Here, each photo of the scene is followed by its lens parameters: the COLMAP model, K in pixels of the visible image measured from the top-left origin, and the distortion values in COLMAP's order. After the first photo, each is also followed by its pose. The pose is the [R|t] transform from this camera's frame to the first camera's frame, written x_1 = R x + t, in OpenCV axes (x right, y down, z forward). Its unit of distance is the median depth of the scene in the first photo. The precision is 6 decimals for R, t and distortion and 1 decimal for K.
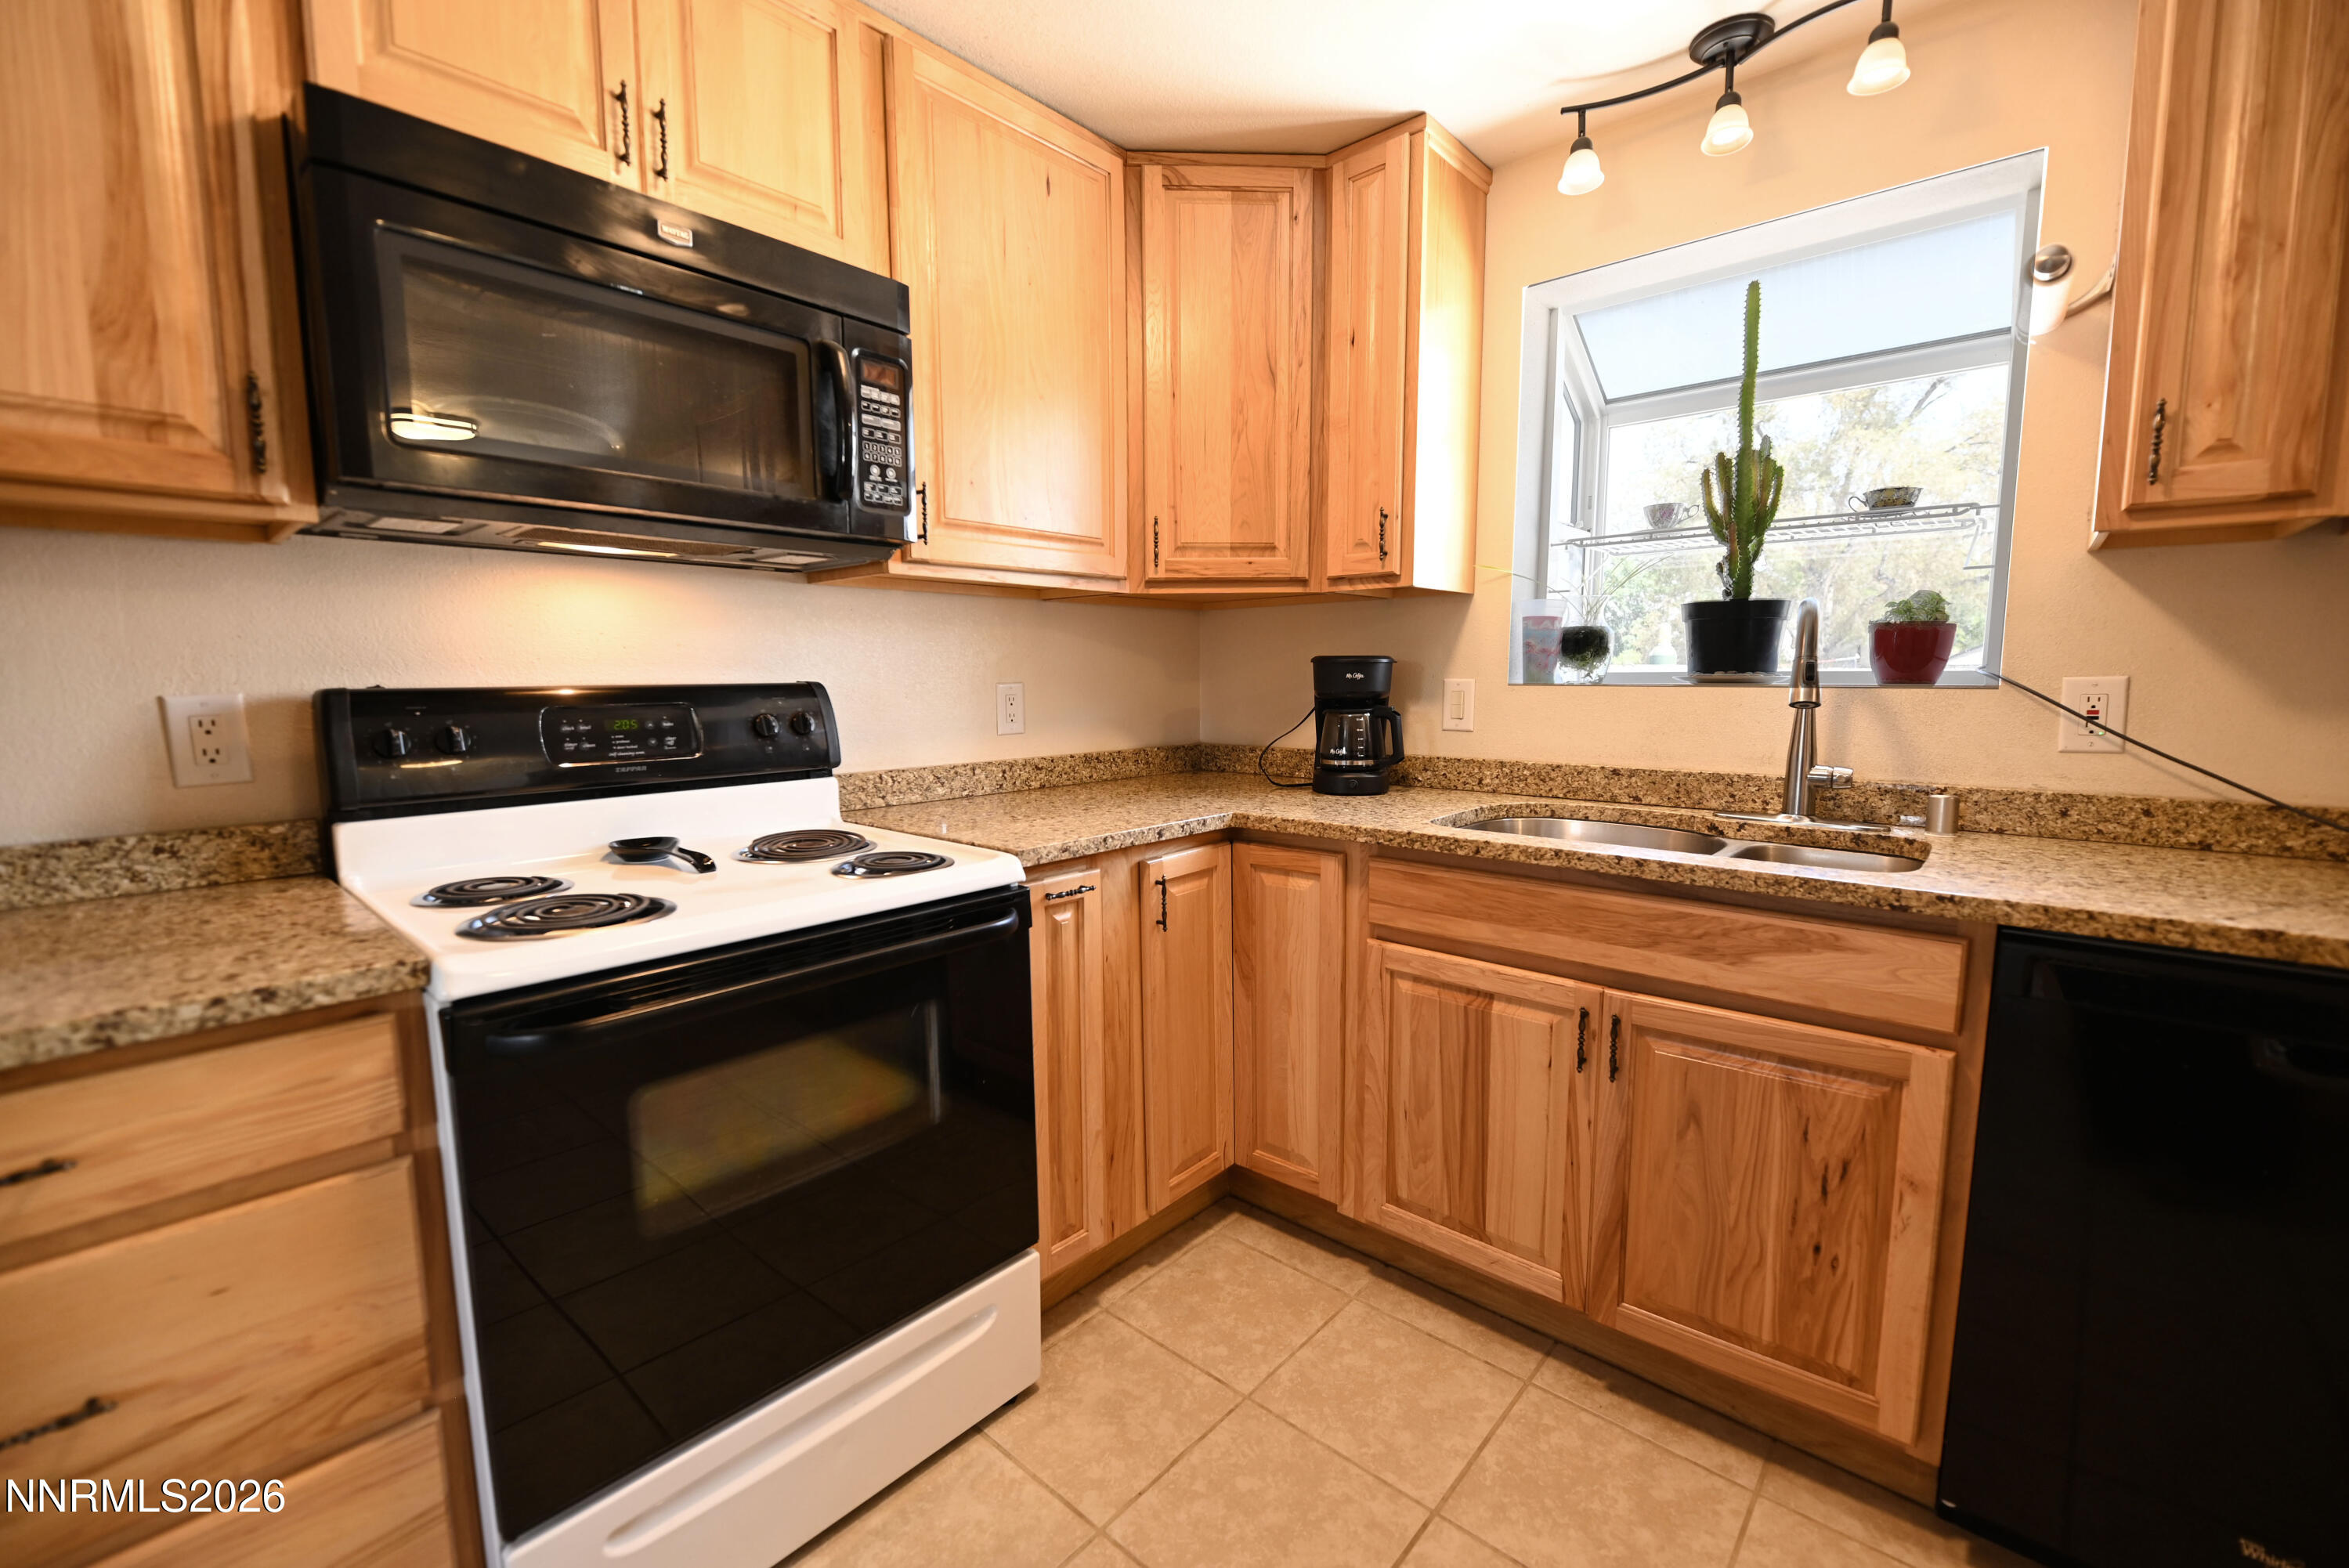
lens RADIAL K [[964.8, 0, 1171.2], [0, 964.8, 791.3], [0, 0, 1]] dist [0.002054, -0.005925]
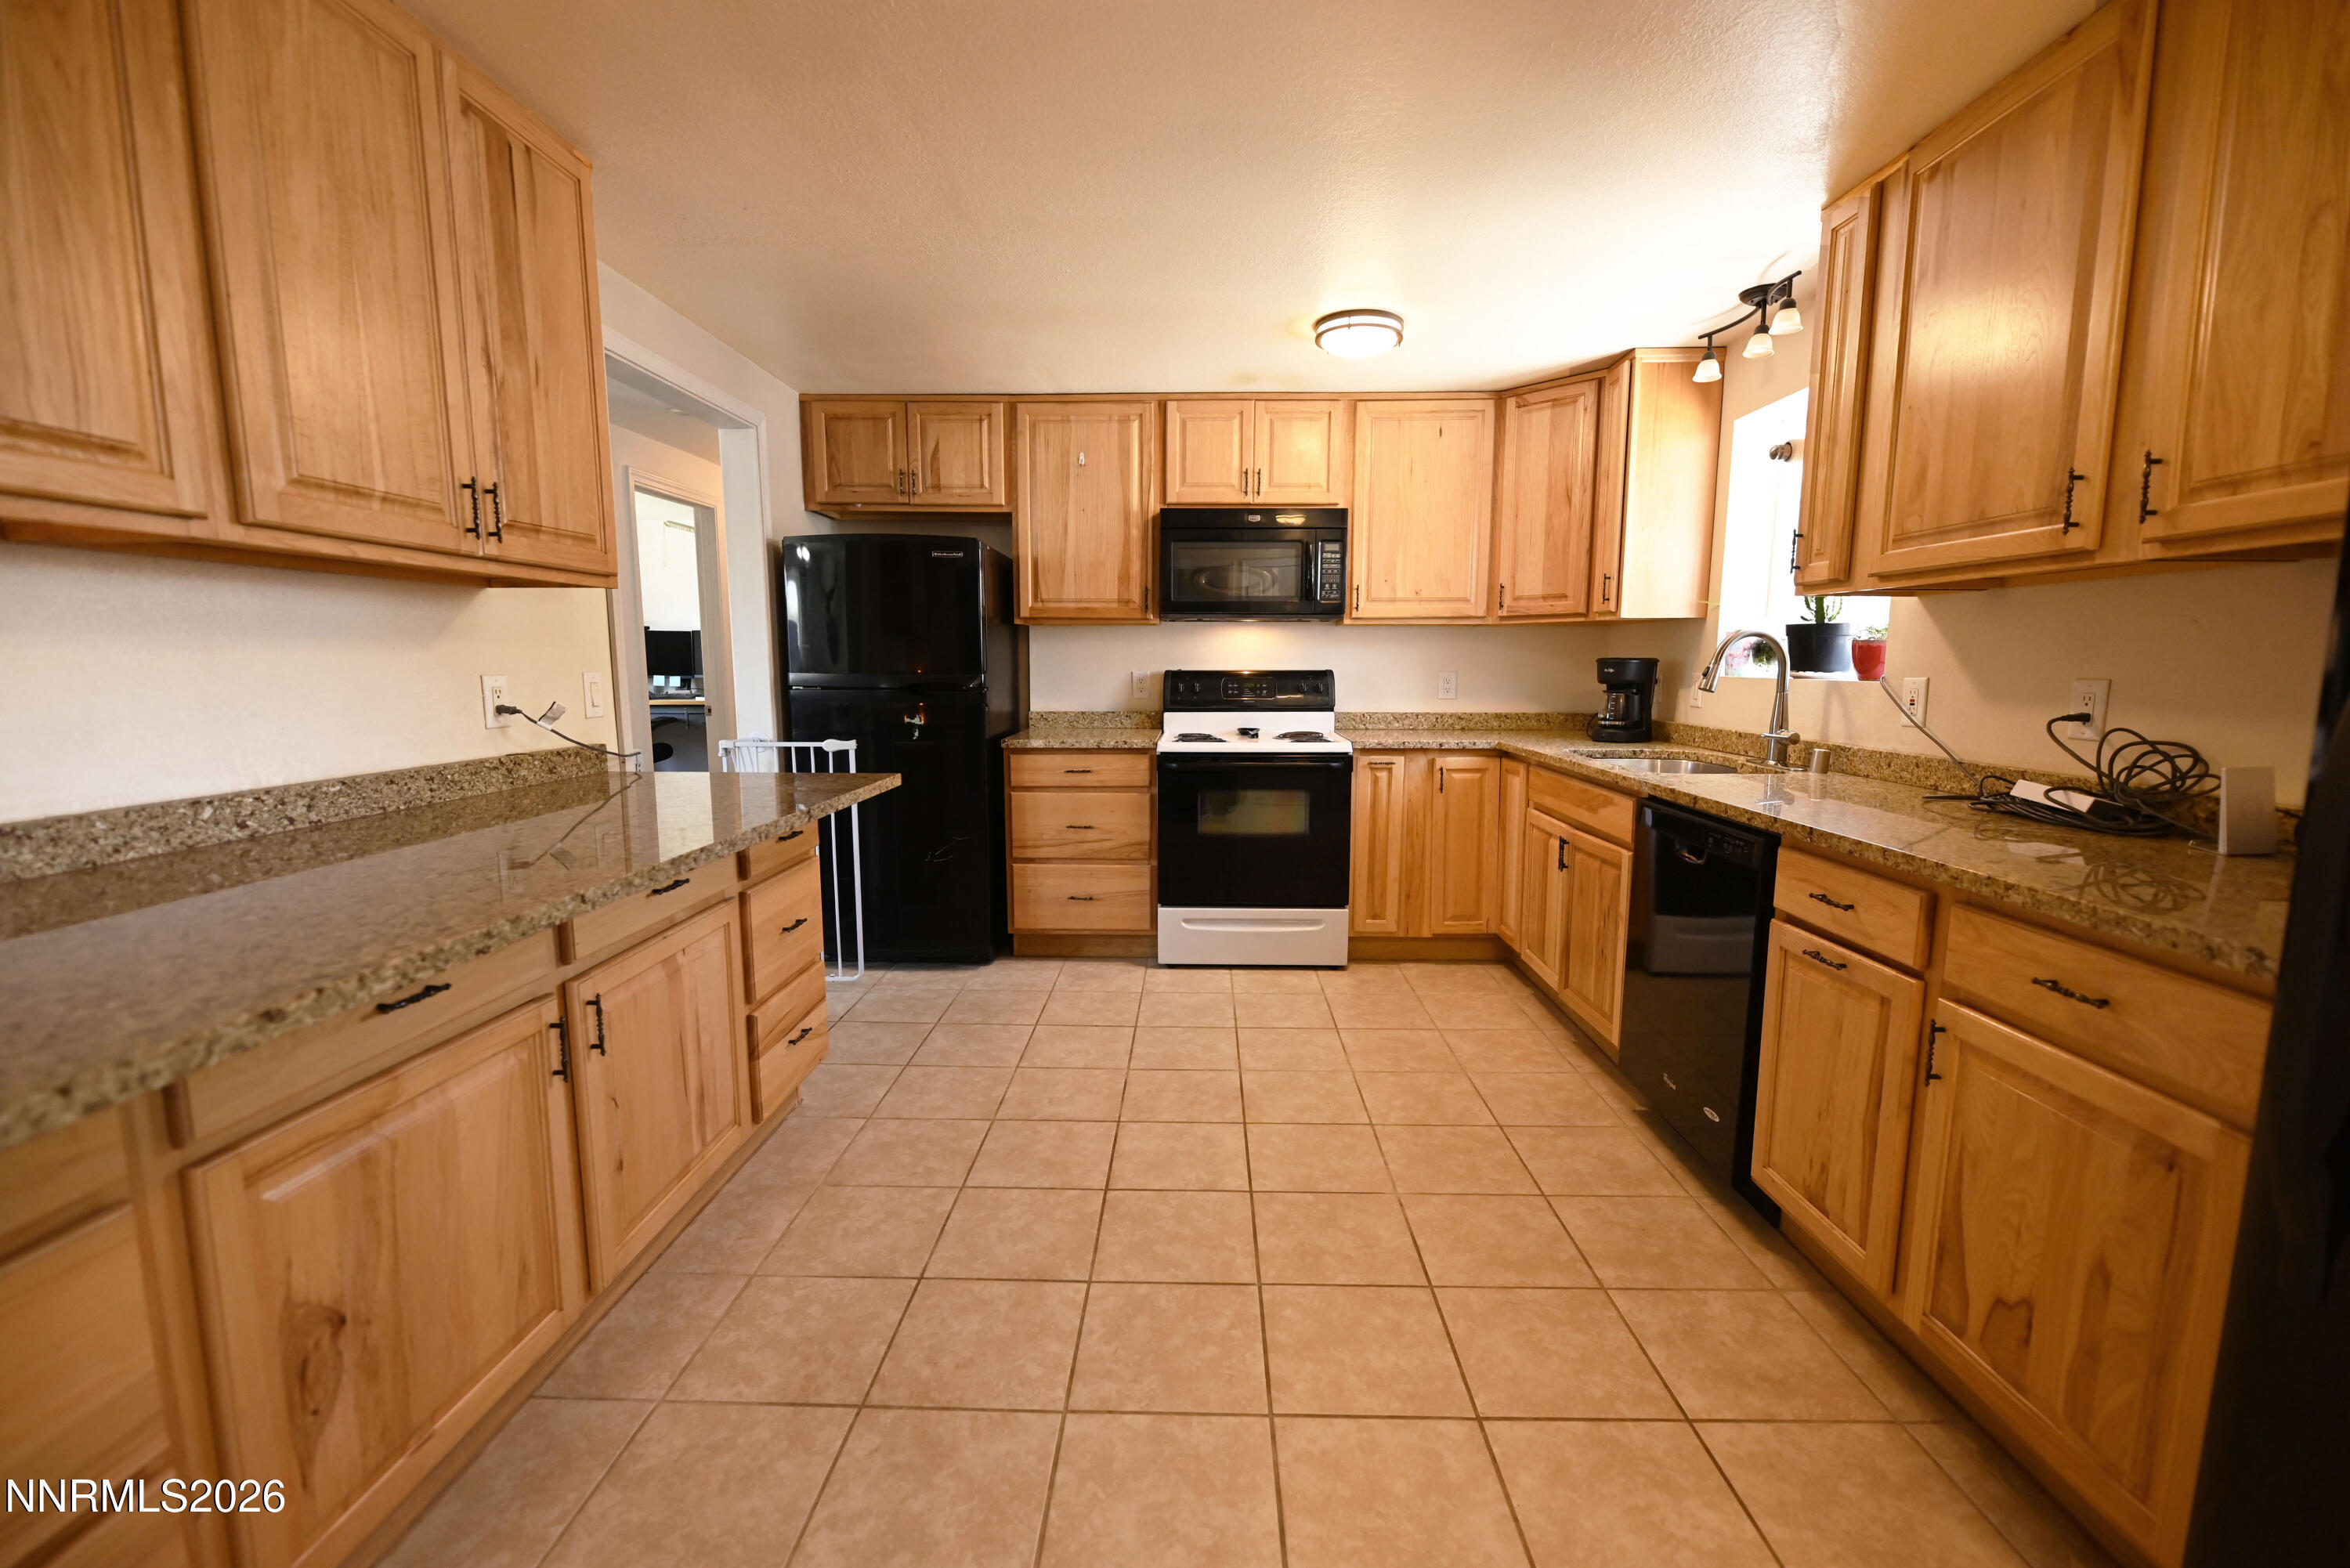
lens RADIAL K [[965.2, 0, 1171.7], [0, 965.2, 791.3], [0, 0, 1]] dist [0.002054, -0.005925]
pose [[0.641609, 0.108862, -0.759268, 1.301513], [-0.096767, 0.993456, 0.060667, 0.078653], [0.760904, 0.034548, 0.647945, -0.849453]]
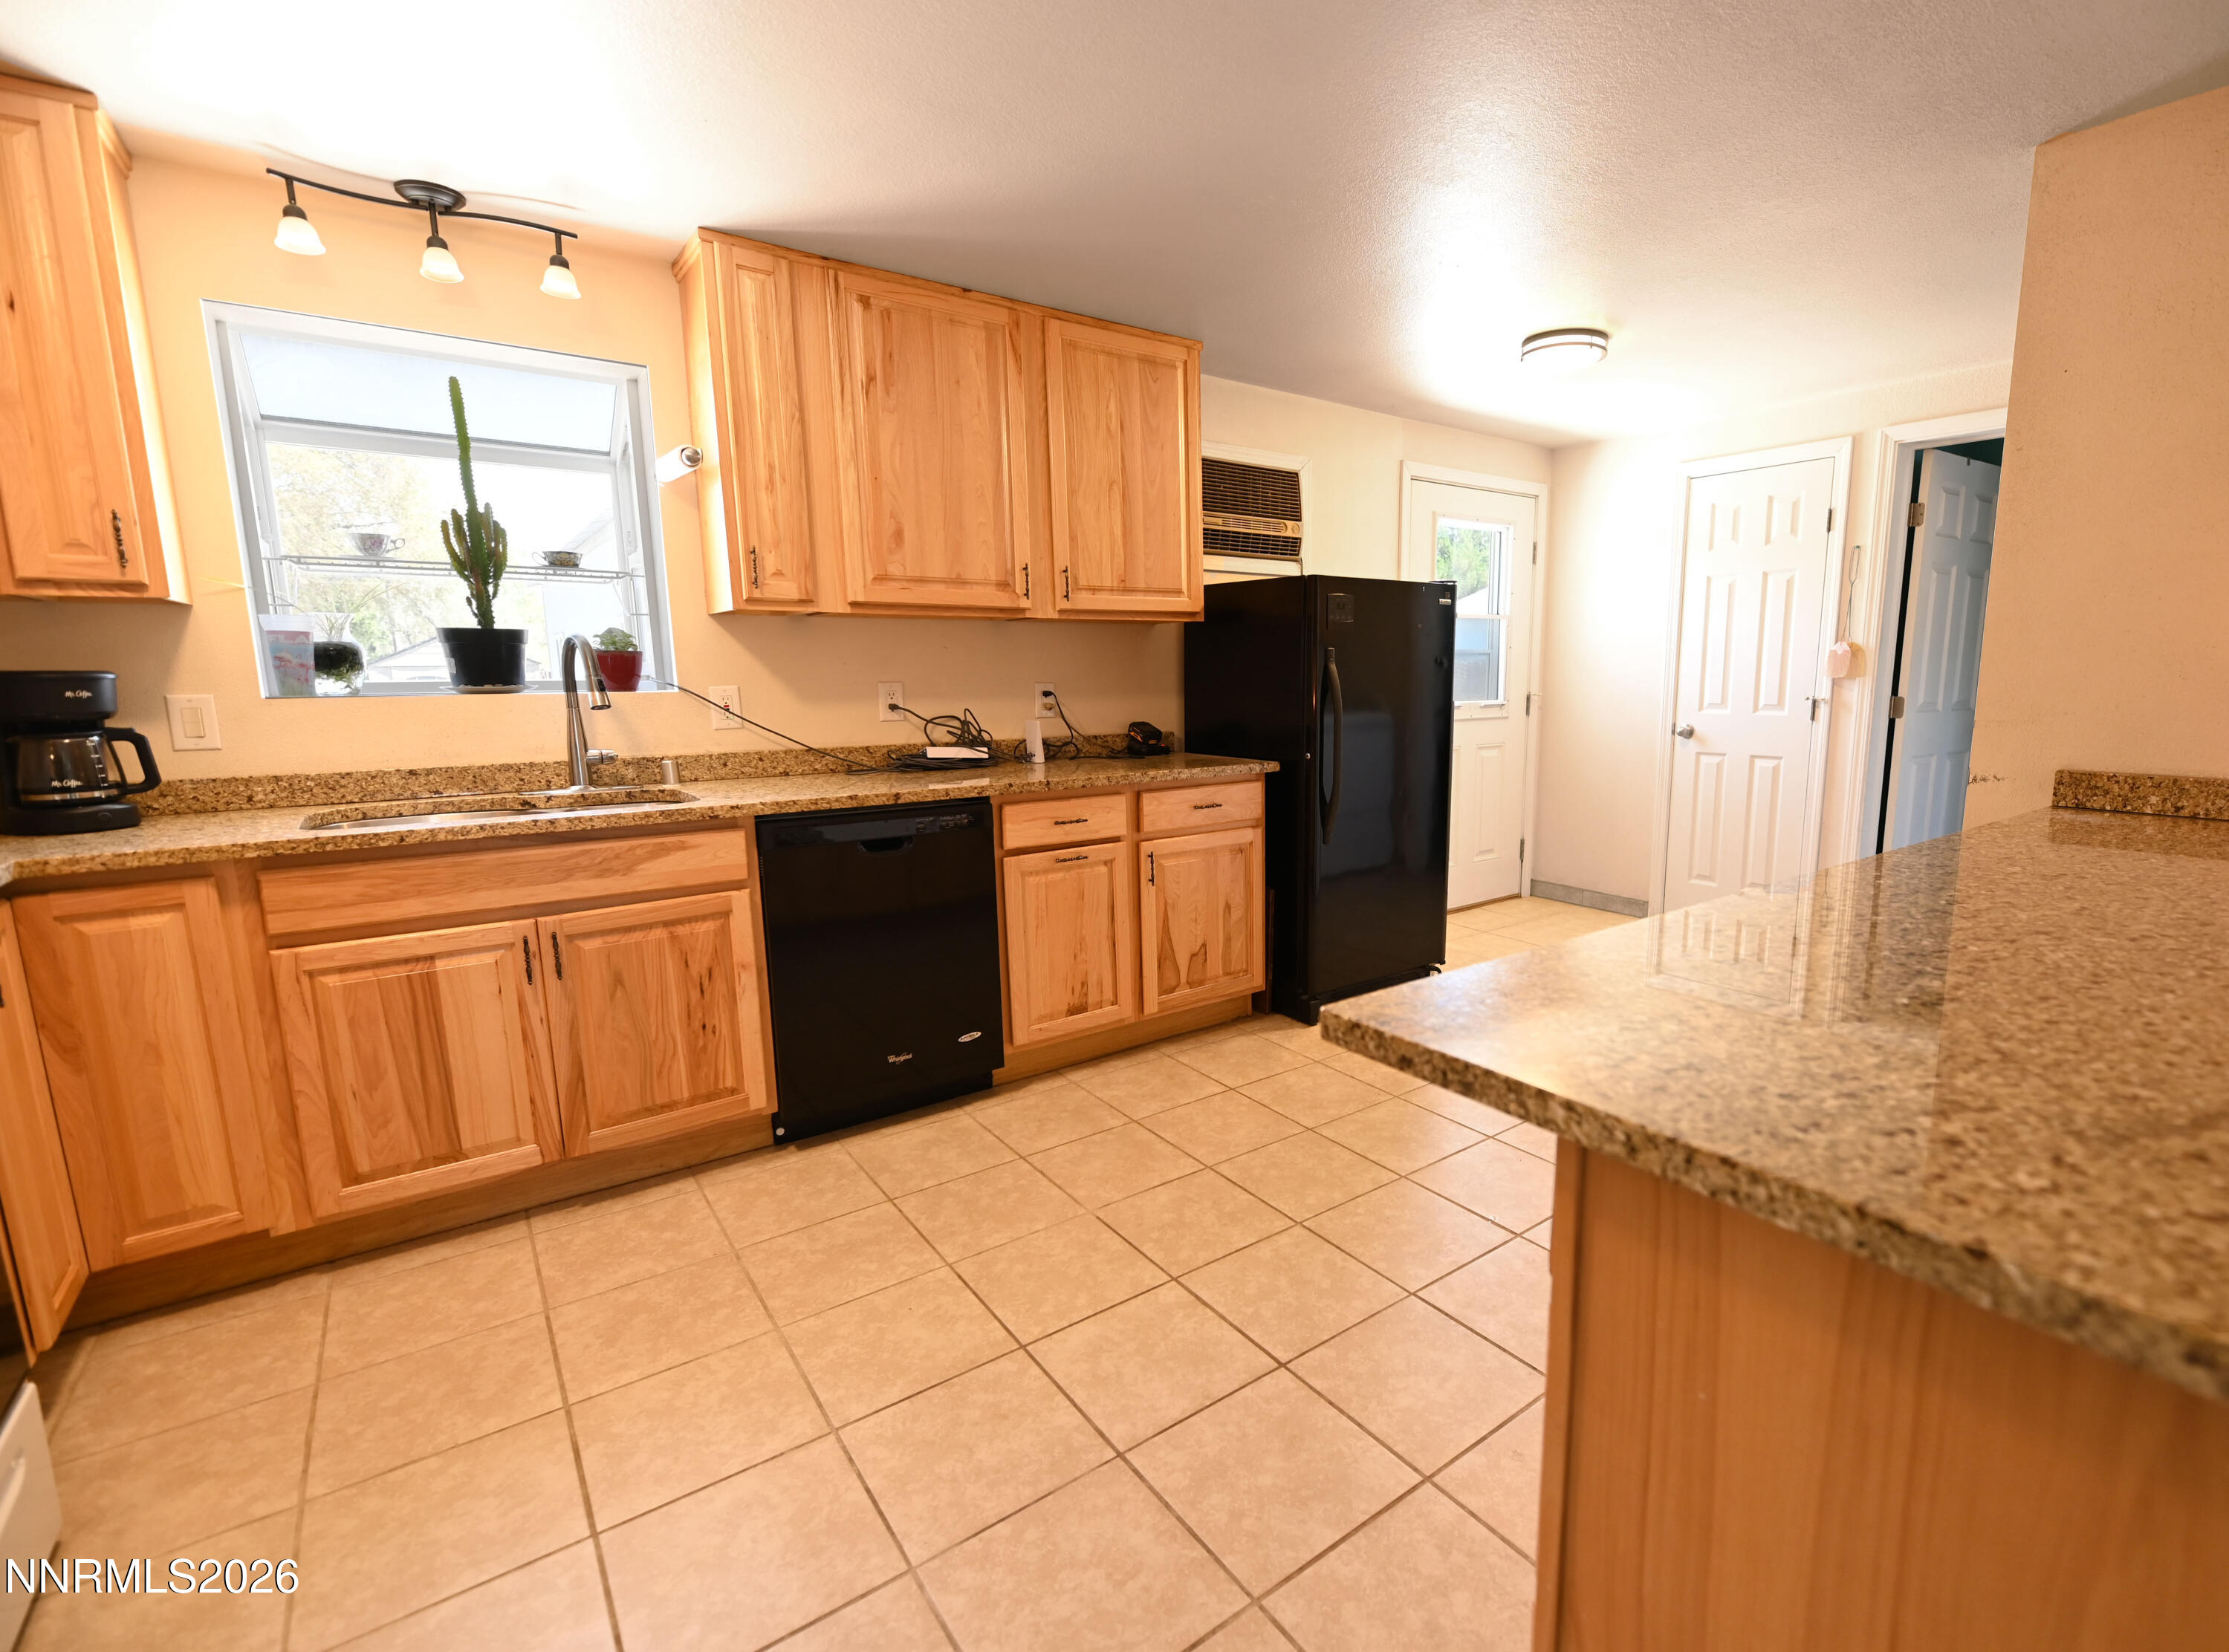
lens RADIAL K [[1027.9, 0, 1236.6], [0, 1027.9, 842.4], [0, 0, 1]] dist [-0.003217, -0.000802]
pose [[0.176043, -0.160054, 0.971283, -0.705115], [0.121700, 0.982662, 0.139871, 0.013096], [-0.976831, 0.093582, 0.192469, -0.240955]]
